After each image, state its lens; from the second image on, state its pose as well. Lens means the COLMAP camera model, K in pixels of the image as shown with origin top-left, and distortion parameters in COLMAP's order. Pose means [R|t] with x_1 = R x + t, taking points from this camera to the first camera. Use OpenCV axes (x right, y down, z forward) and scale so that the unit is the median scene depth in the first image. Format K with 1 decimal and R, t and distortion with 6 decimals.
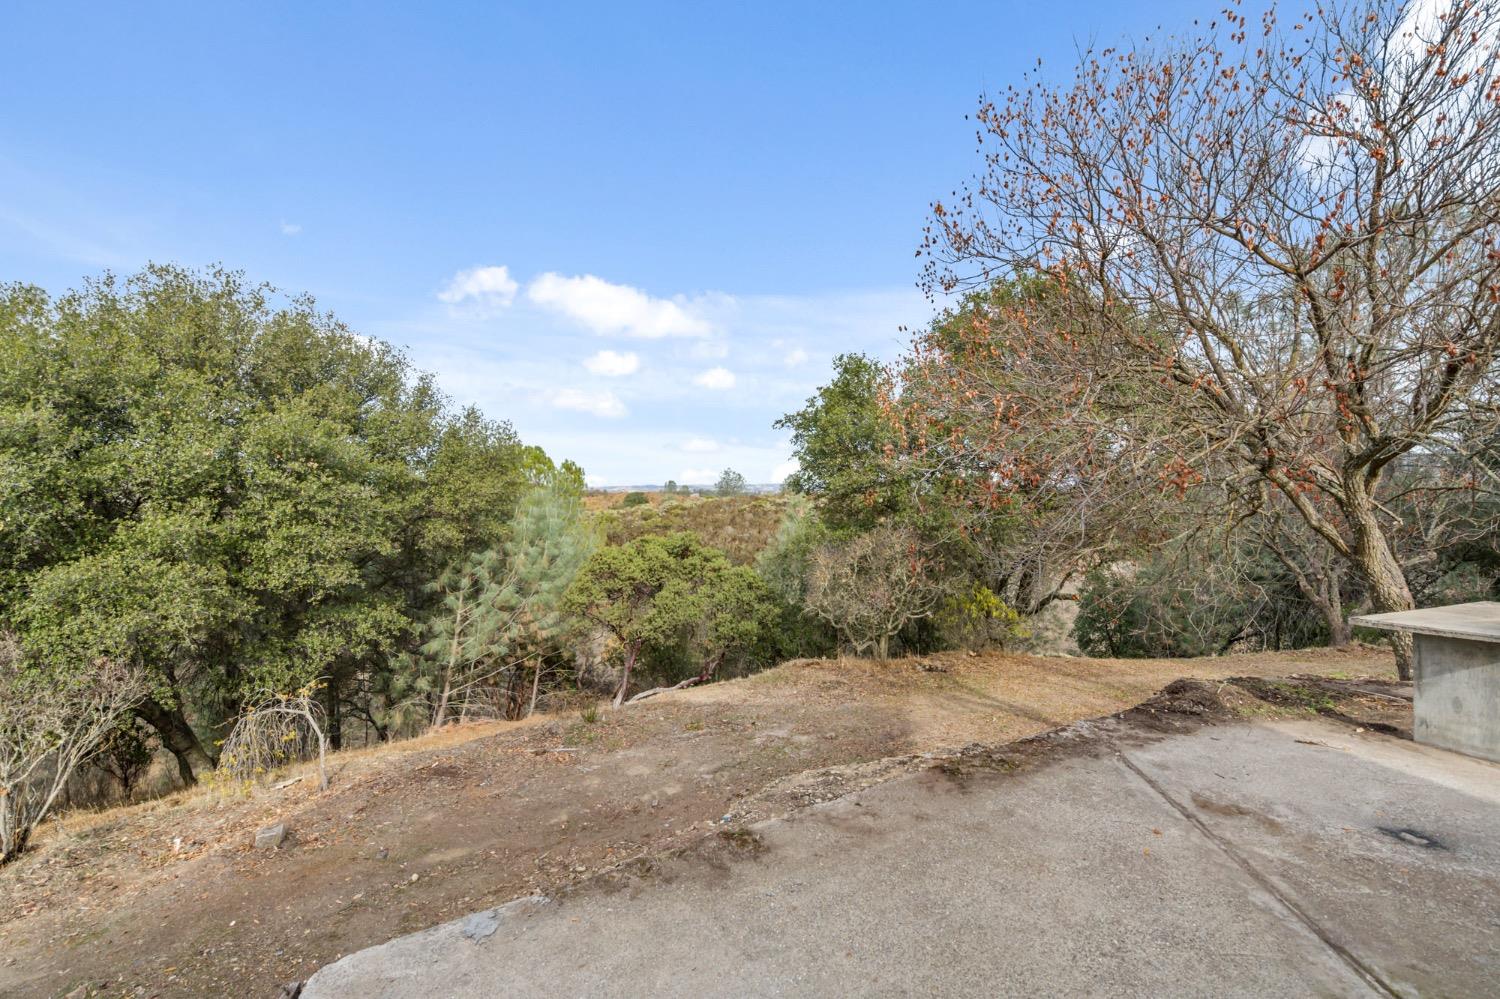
lens RADIAL K [[688.6, 0, 754.0], [0, 688.6, 503.5], [0, 0, 1]] dist [-0.014092, 0.005711]
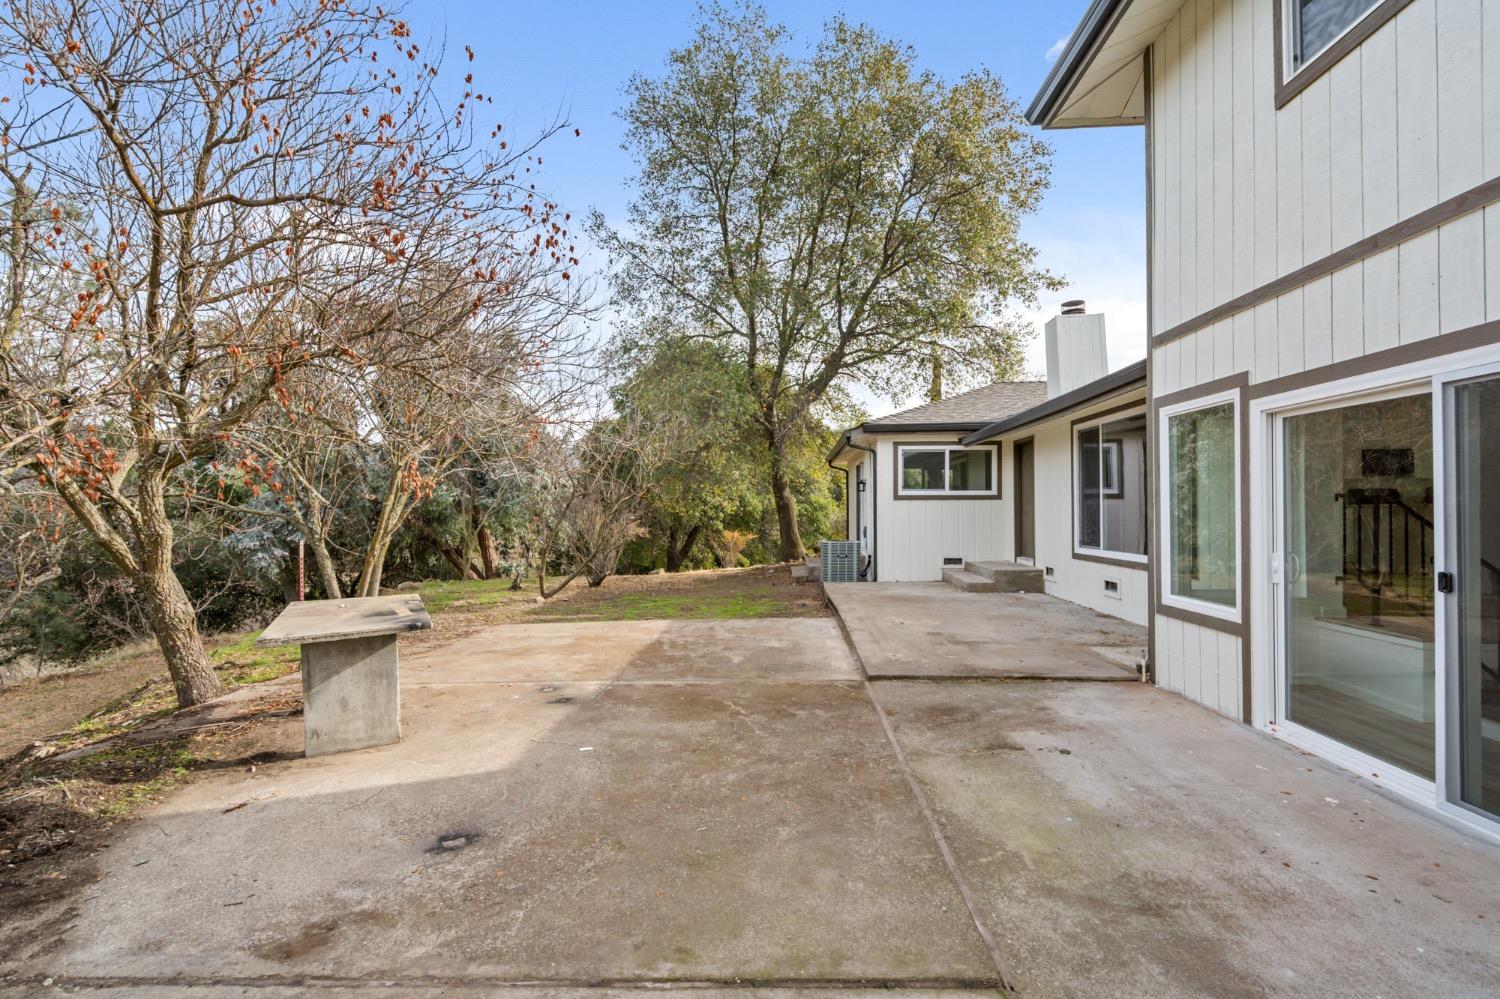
lens RADIAL K [[688.6, 0, 752.9], [0, 688.6, 509.1], [0, 0, 1]] dist [-0.014092, 0.005711]
pose [[-0.095346, -0.004737, 0.995433, -0.015445], [0.021255, 0.999751, 0.006794, 0.004858], [-0.995217, 0.021806, -0.095221, 0.205740]]
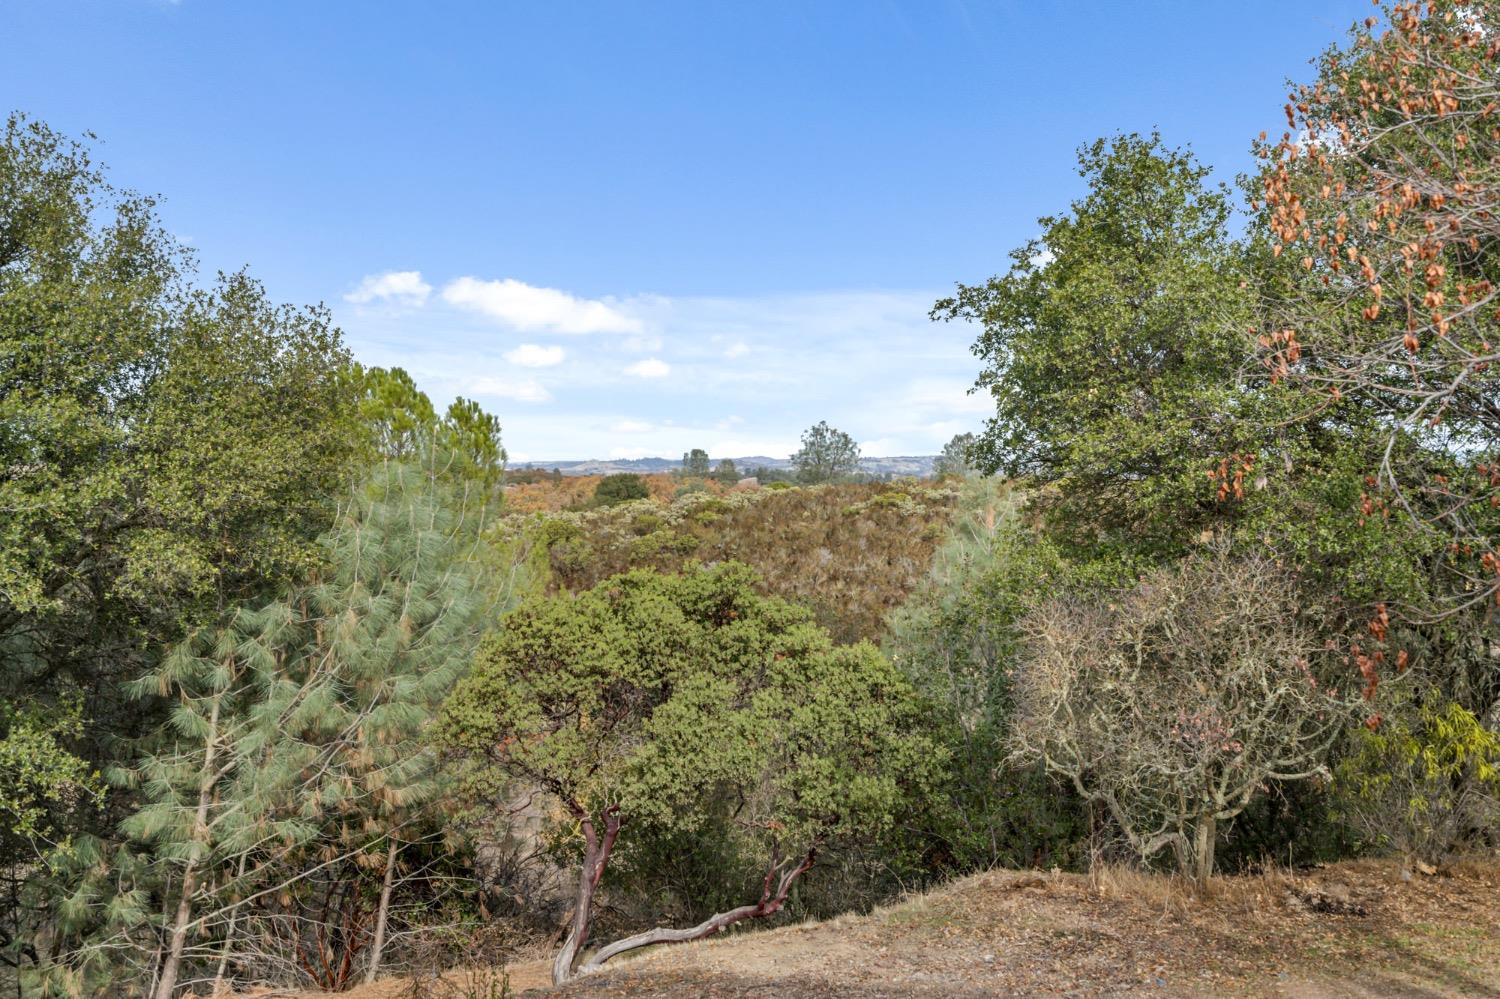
lens RADIAL K [[1466.4, 0, 750.8], [0, 1466.4, 497.7], [0, 0, 1]] dist [-0.005048, 0.000000]
pose [[0.996459, 0.003082, -0.084023, -0.007362], [-0.003194, 0.999994, -0.001197, 0.001947], [0.084019, 0.001462, 0.996463, 0.099883]]
